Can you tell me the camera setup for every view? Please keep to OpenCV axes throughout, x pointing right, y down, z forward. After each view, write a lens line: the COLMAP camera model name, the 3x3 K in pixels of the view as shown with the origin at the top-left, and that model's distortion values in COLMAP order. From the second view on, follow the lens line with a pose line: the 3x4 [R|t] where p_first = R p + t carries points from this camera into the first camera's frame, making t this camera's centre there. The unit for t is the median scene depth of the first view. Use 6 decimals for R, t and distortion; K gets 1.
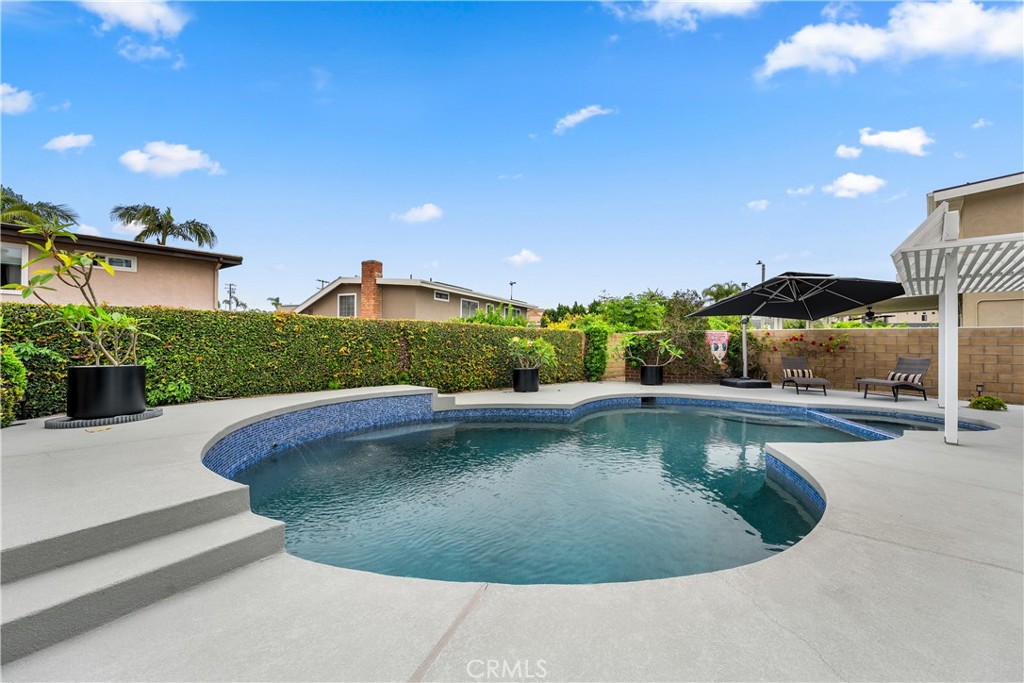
lens RADIAL K [[410.0, 0, 512.0], [0, 410.0, 341.5], [0, 0, 1]] dist [-0.000174, -0.000225]
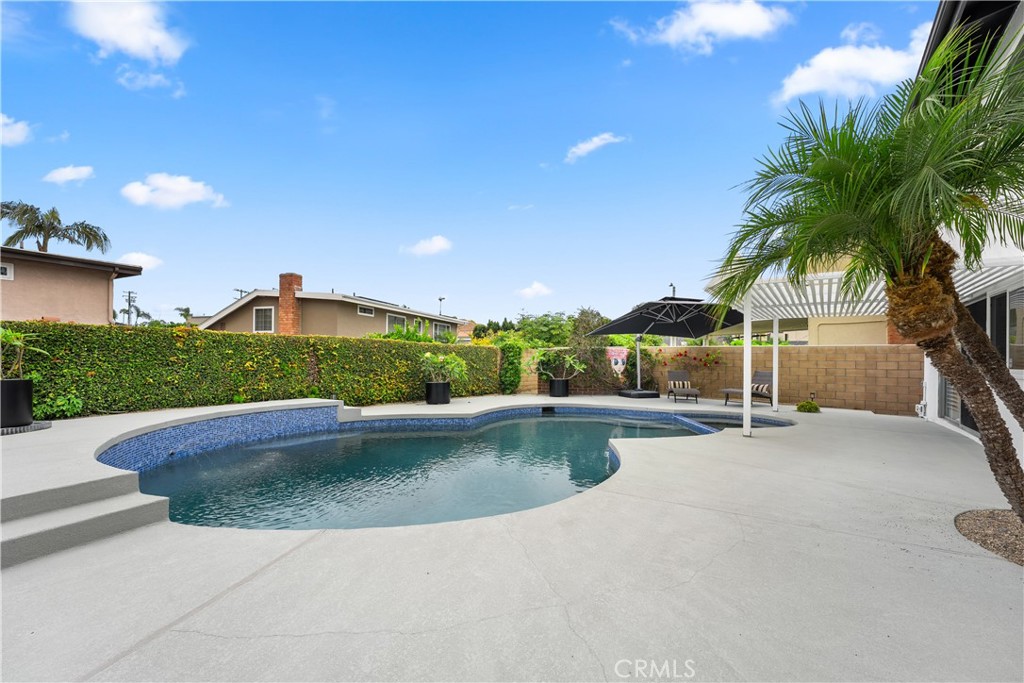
lens RADIAL K [[415.4, 0, 510.3], [0, 415.4, 357.6], [0, 0, 1]] dist [-0.000754, -0.000095]
pose [[0.990148, 0.001331, 0.140021, 0.061185], [-0.001607, 0.999997, 0.001857, -0.000176], [-0.140018, -0.002063, 0.990147, -0.082828]]
